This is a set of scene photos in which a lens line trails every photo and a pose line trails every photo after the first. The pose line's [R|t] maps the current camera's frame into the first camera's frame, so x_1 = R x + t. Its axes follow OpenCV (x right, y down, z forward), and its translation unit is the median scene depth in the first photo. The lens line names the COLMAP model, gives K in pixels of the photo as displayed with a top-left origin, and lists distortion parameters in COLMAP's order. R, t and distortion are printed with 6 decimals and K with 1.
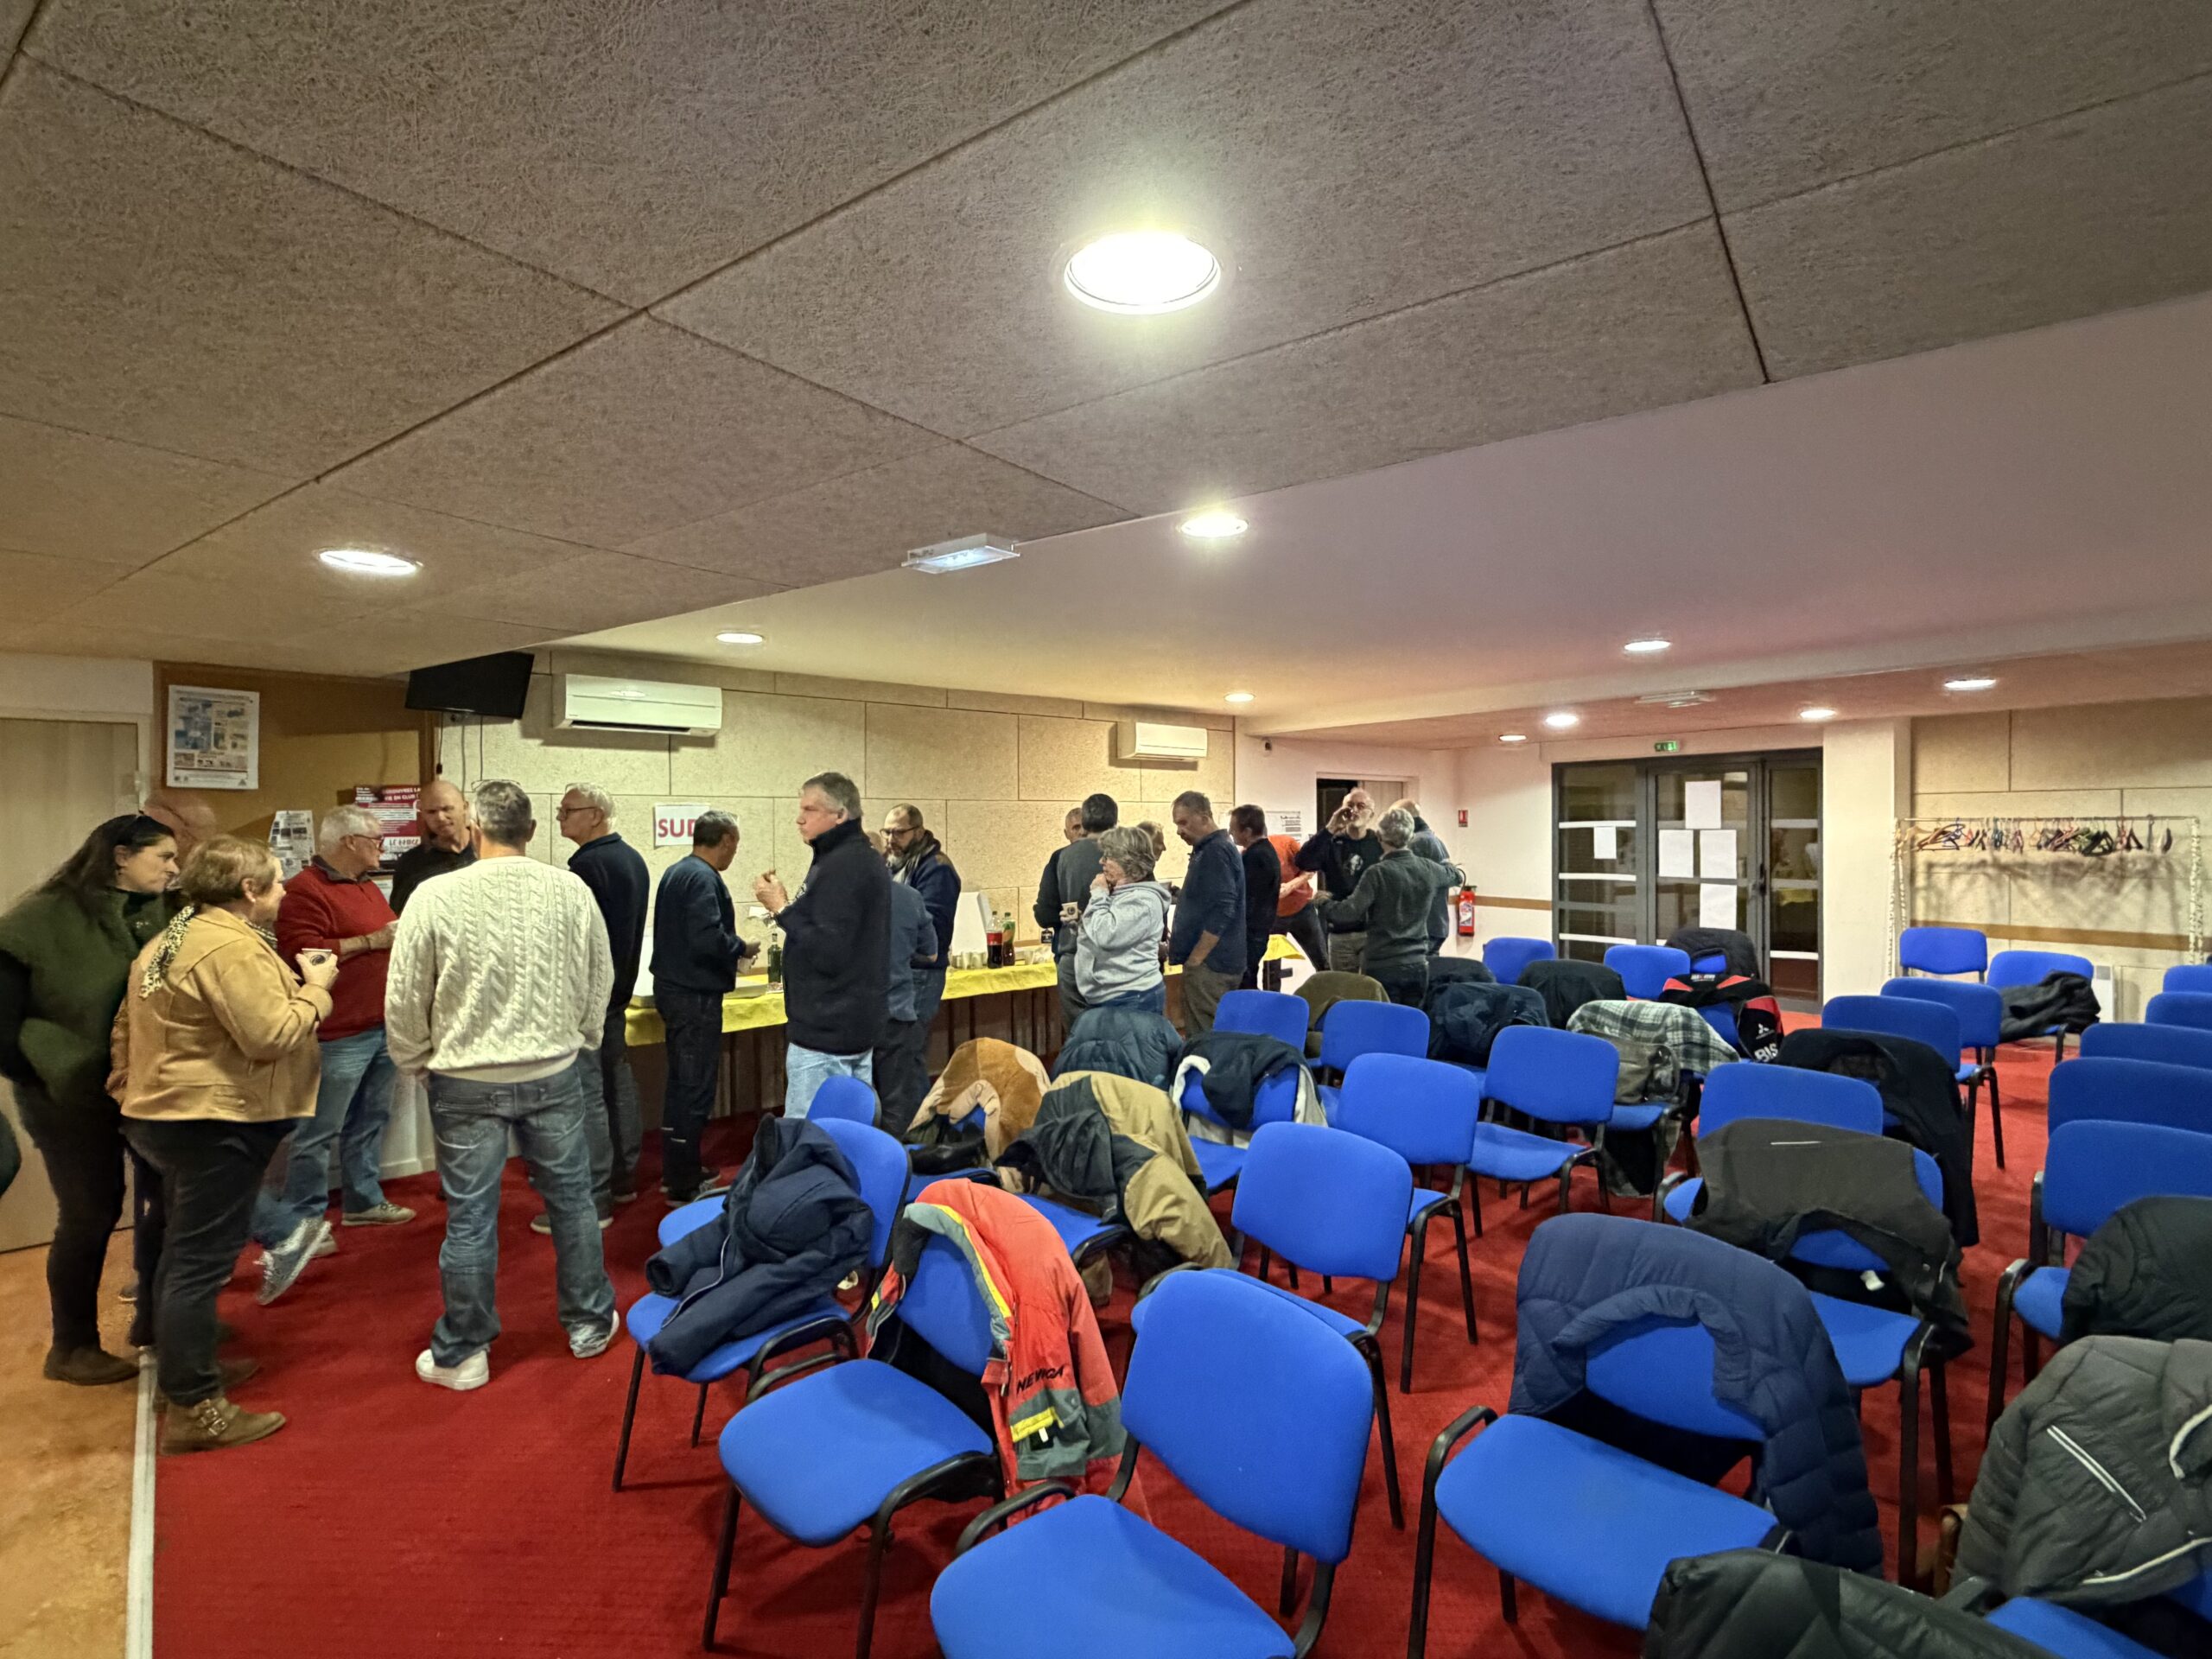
lens RADIAL K [[1081.1, 0, 1099.1], [0, 1081.1, 822.4], [0, 0, 1]] dist [-0.001691, -0.000238]
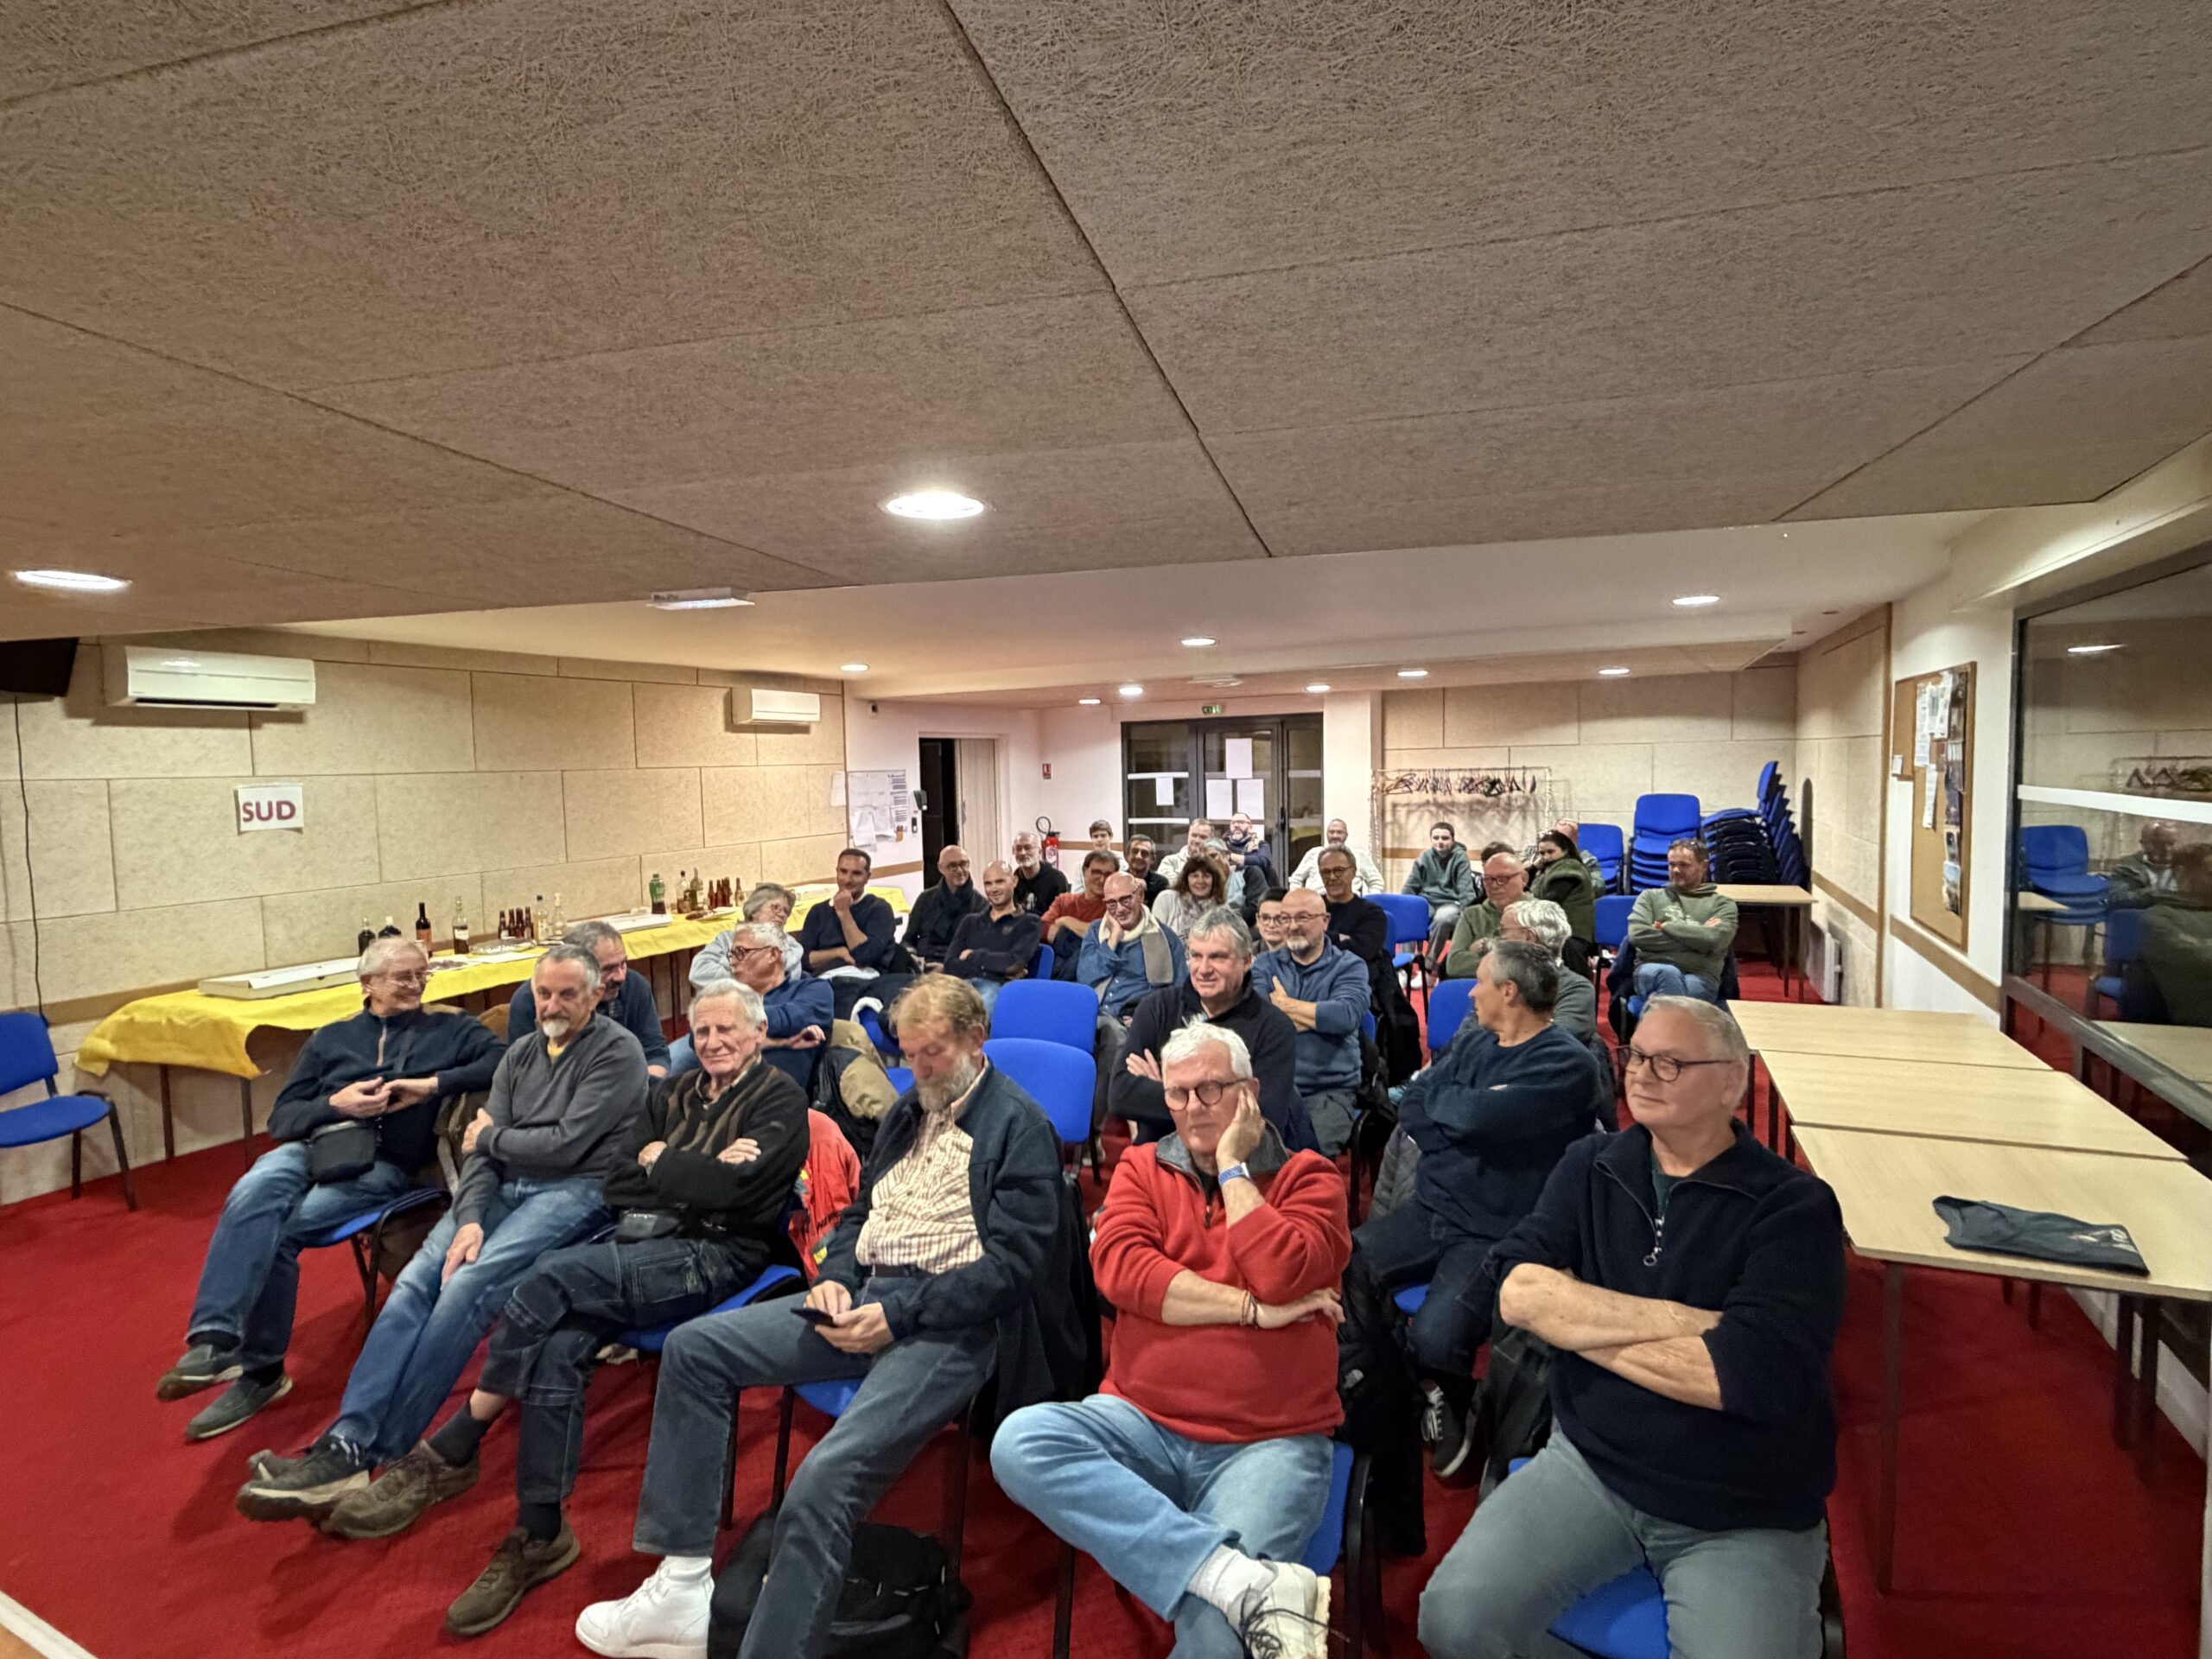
lens RADIAL K [[1121.3, 0, 1096.4], [0, 1121.3, 825.5], [0, 0, 1]] dist [0.001098, 0.000024]
pose [[0.927275, -0.035830, 0.372663, -0.121056], [0.015431, 0.998222, 0.057578, -0.037146], [-0.374064, -0.047640, 0.926179, -0.216452]]
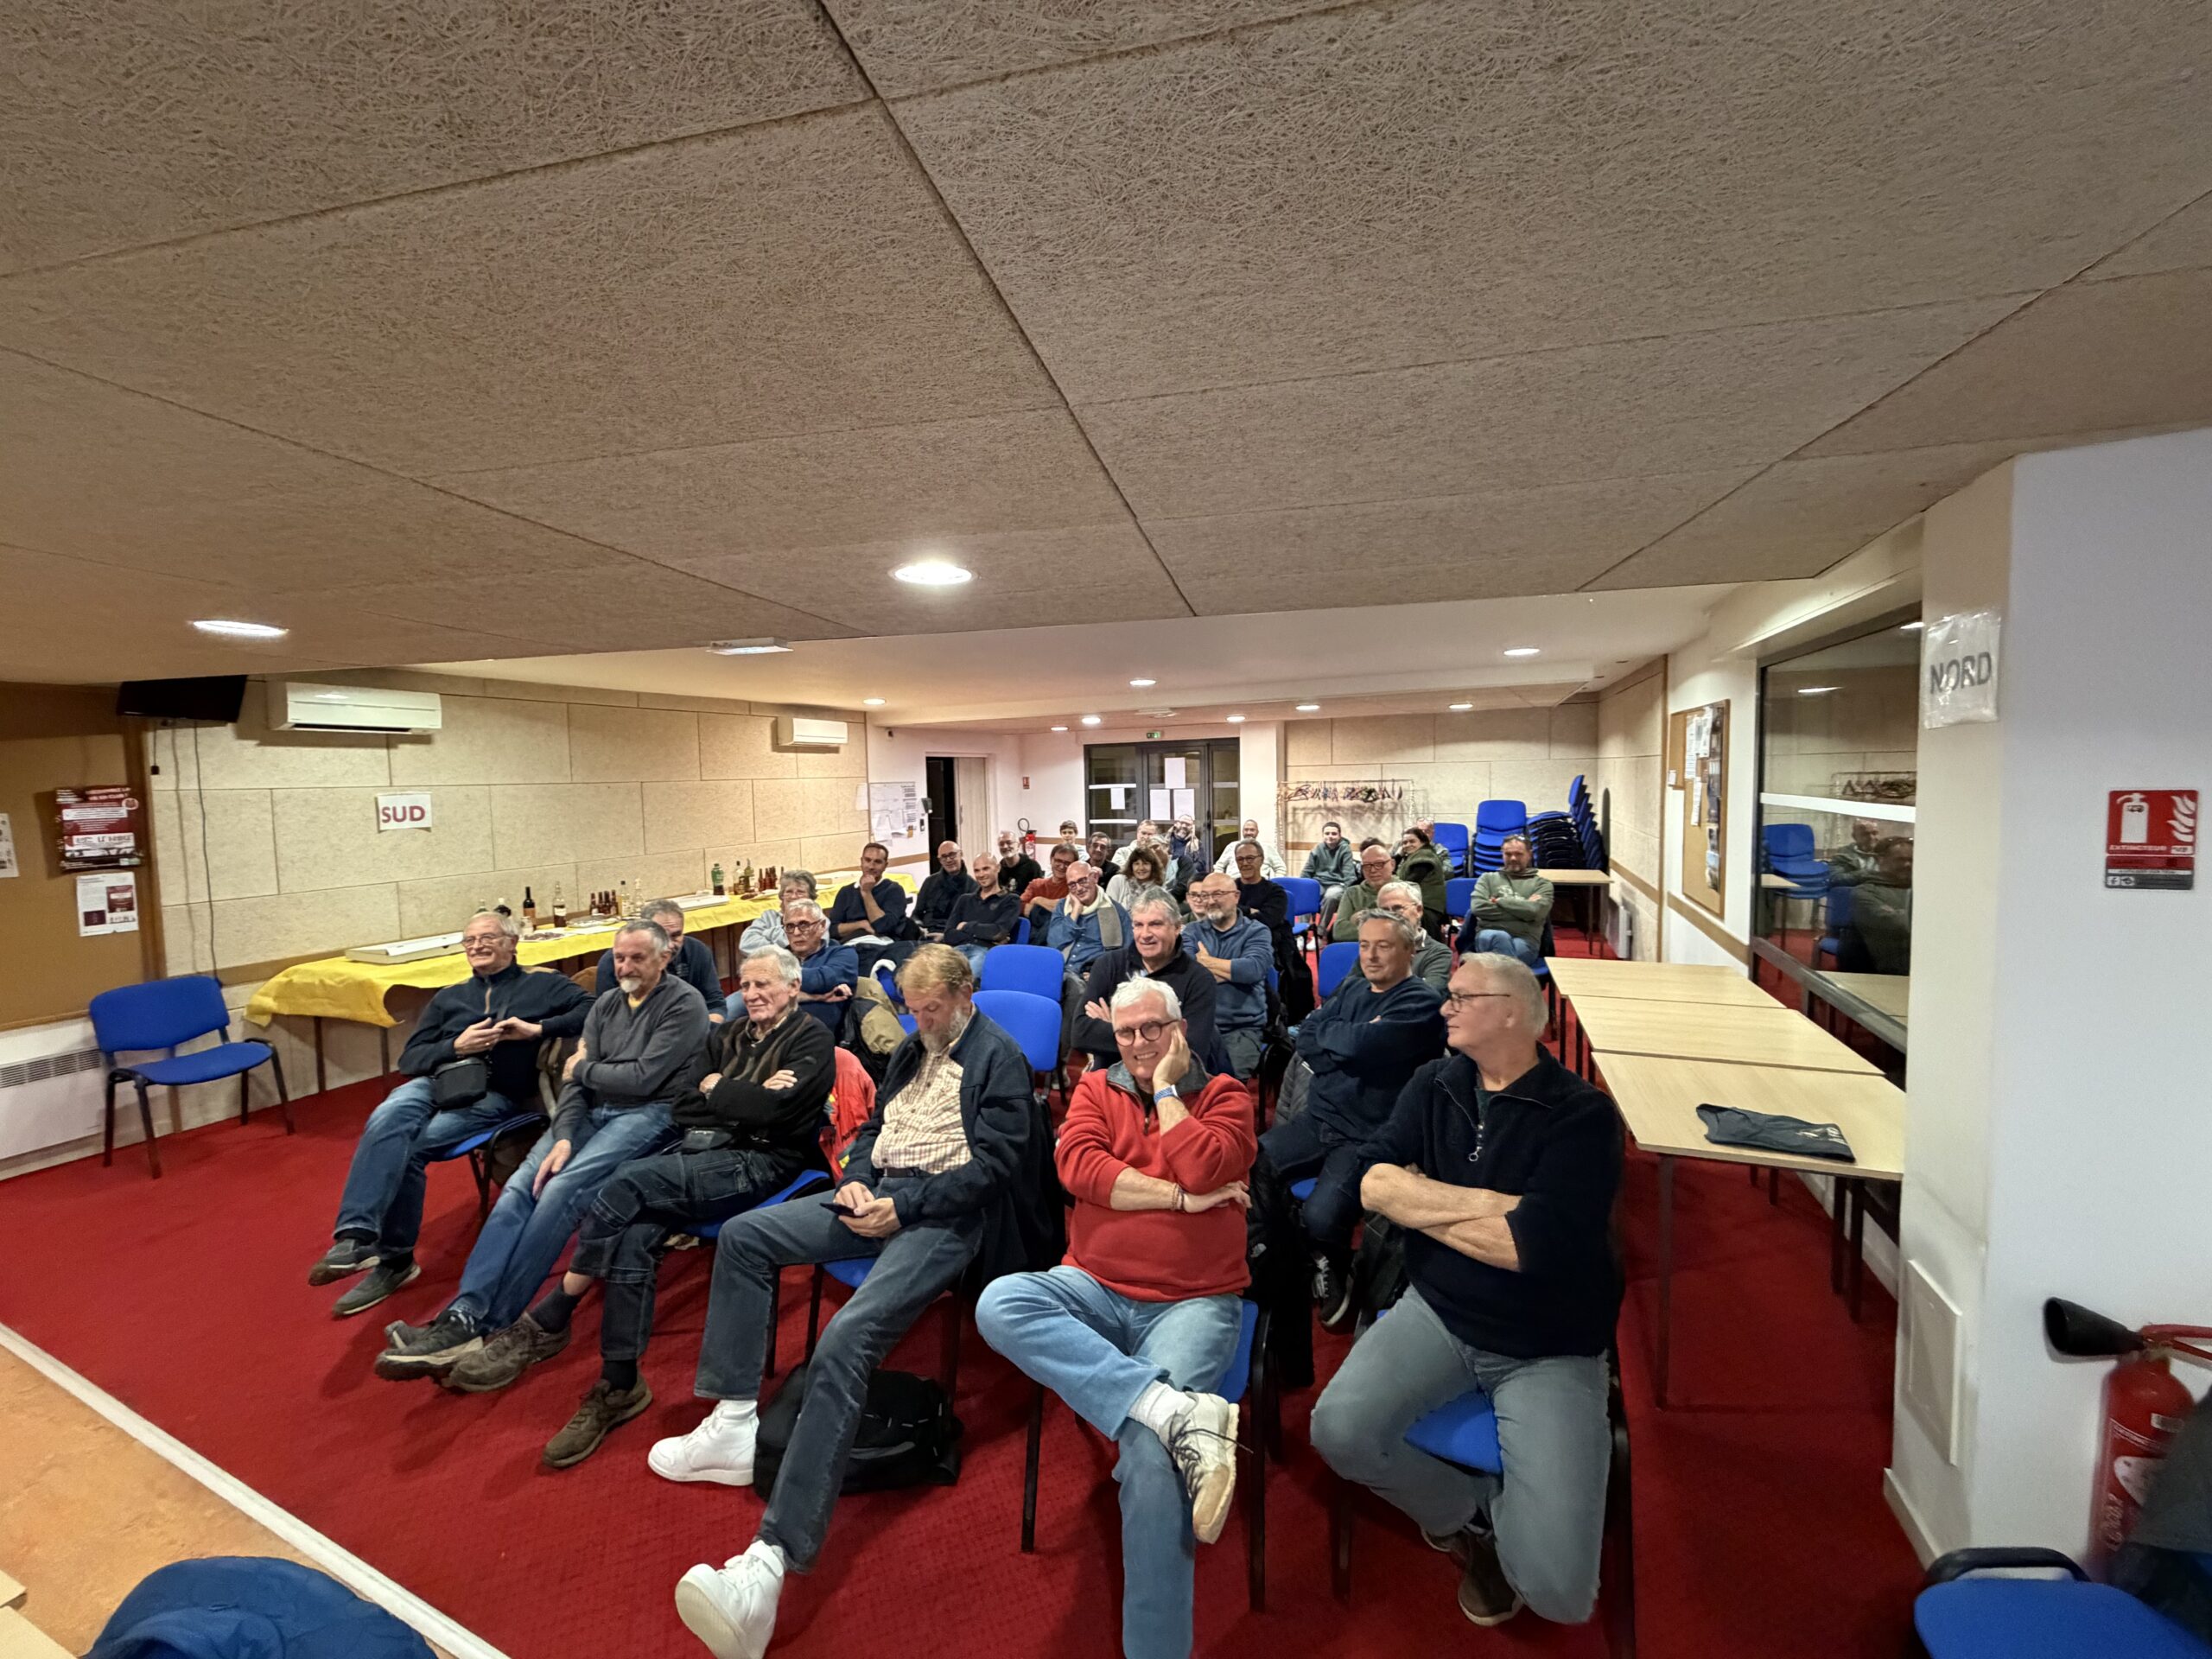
lens RADIAL K [[871.9, 0, 1094.2], [0, 871.9, 822.9], [0, 0, 1]] dist [0.001669, -0.000433]
pose [[0.914659, -0.036098, 0.402611, -0.117478], [0.015133, 0.998364, 0.055132, -0.035685], [-0.403943, -0.044334, 0.913709, -0.218620]]
